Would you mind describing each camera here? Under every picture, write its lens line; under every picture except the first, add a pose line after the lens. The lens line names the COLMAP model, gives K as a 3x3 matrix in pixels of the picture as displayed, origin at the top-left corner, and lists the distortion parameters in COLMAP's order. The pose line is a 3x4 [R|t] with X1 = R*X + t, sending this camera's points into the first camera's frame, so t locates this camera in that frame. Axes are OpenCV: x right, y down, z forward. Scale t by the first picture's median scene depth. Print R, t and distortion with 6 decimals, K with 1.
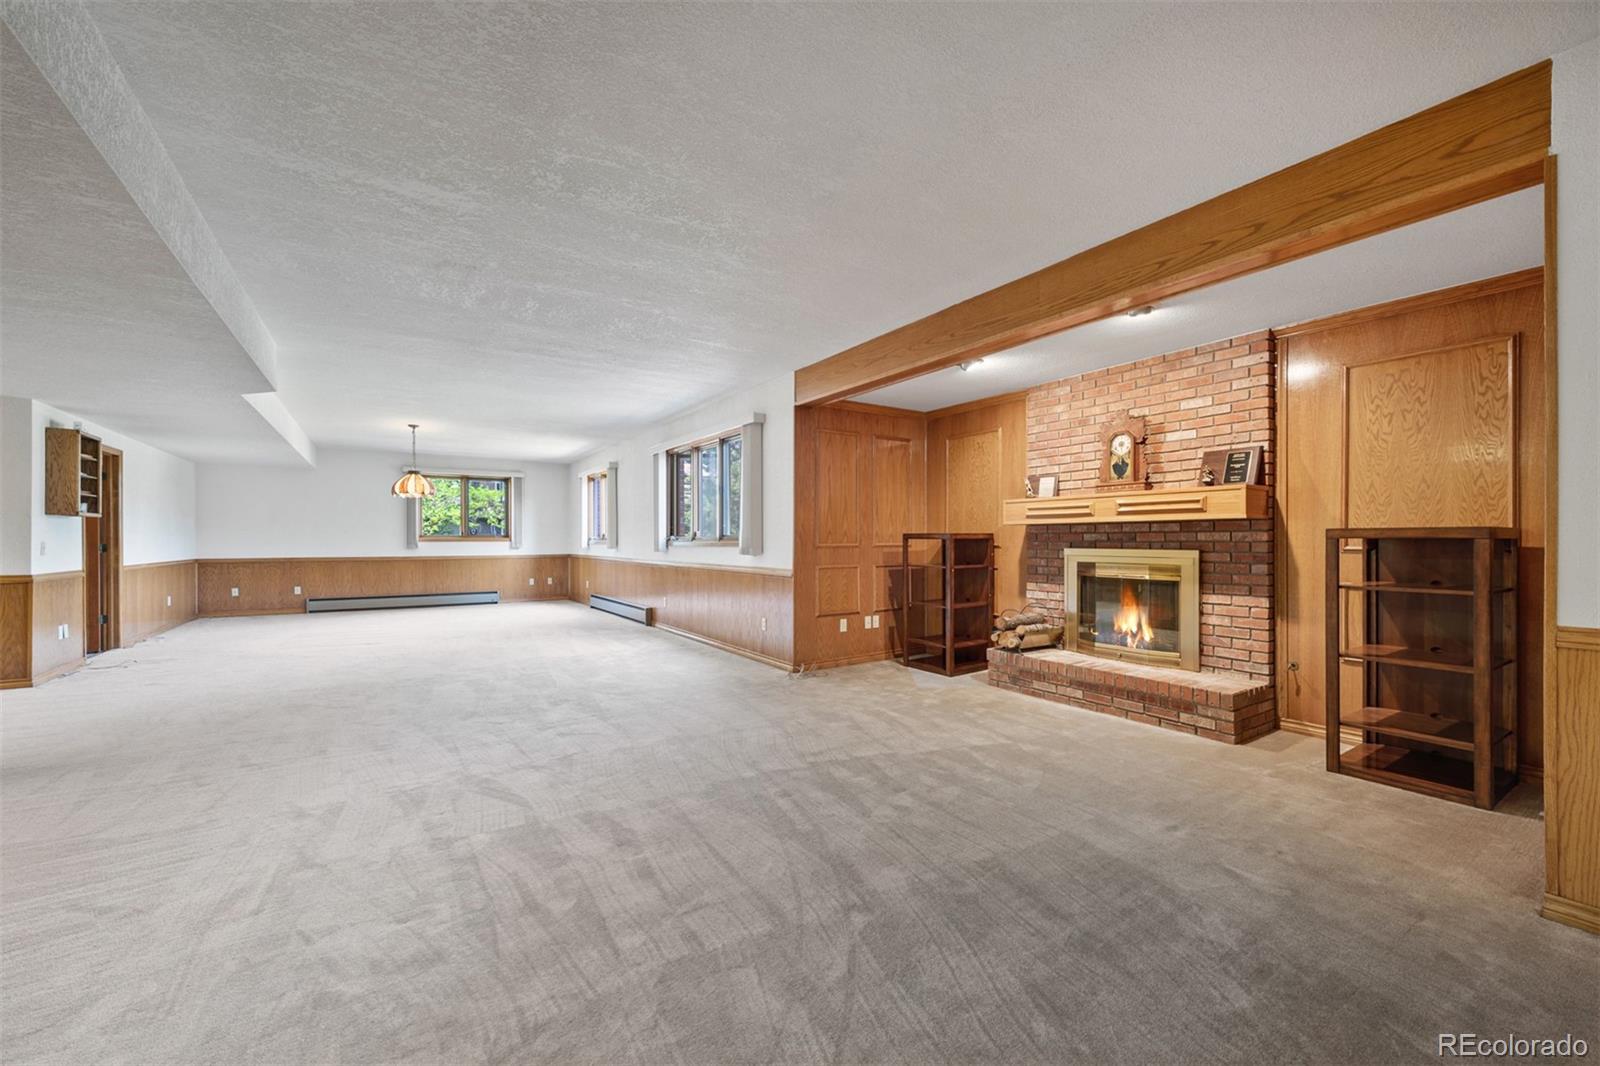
lens RADIAL K [[628.5, 0, 799.2], [0, 628.5, 537.4], [0, 0, 1]] dist [-0.000538, -0.000552]
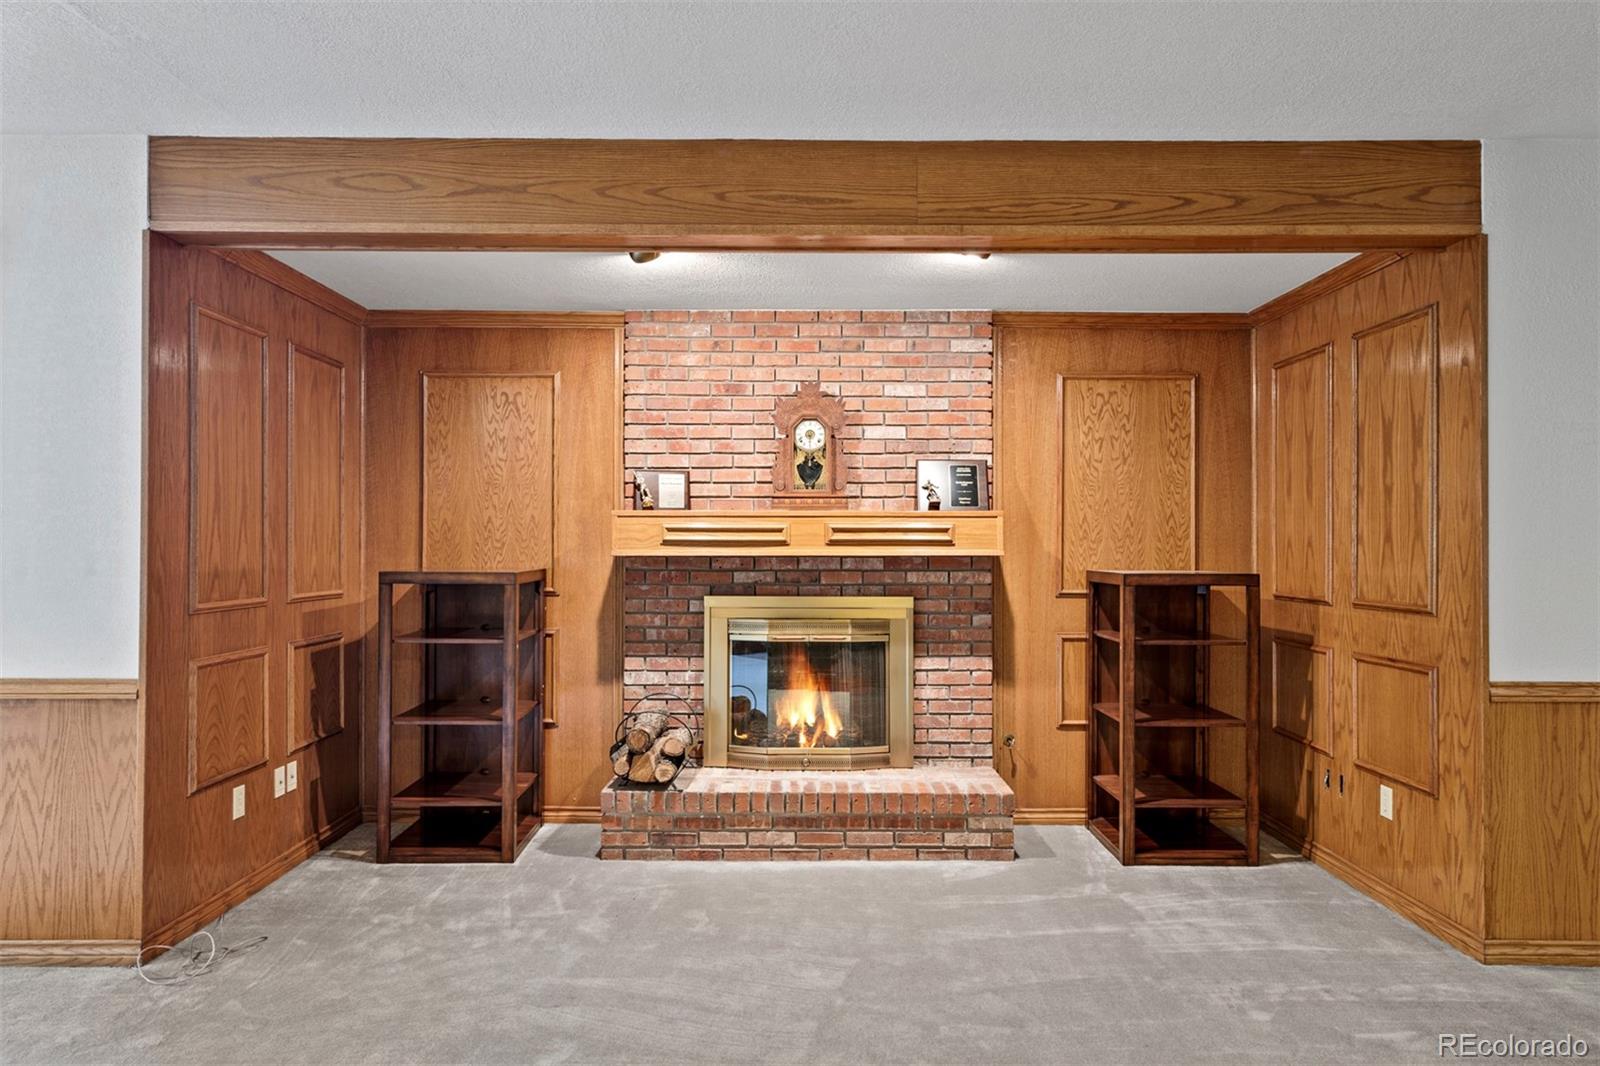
lens RADIAL K [[1008.3, 0, 800.4], [0, 1008.3, 537.3], [0, 0, 1]] dist [0.010989, 0.002439]
pose [[0.542853, 0.009528, 0.839773, -0.377299], [-0.005833, 0.999954, -0.007575, -0.036127], [-0.839807, -0.000787, 0.542884, 0.463253]]
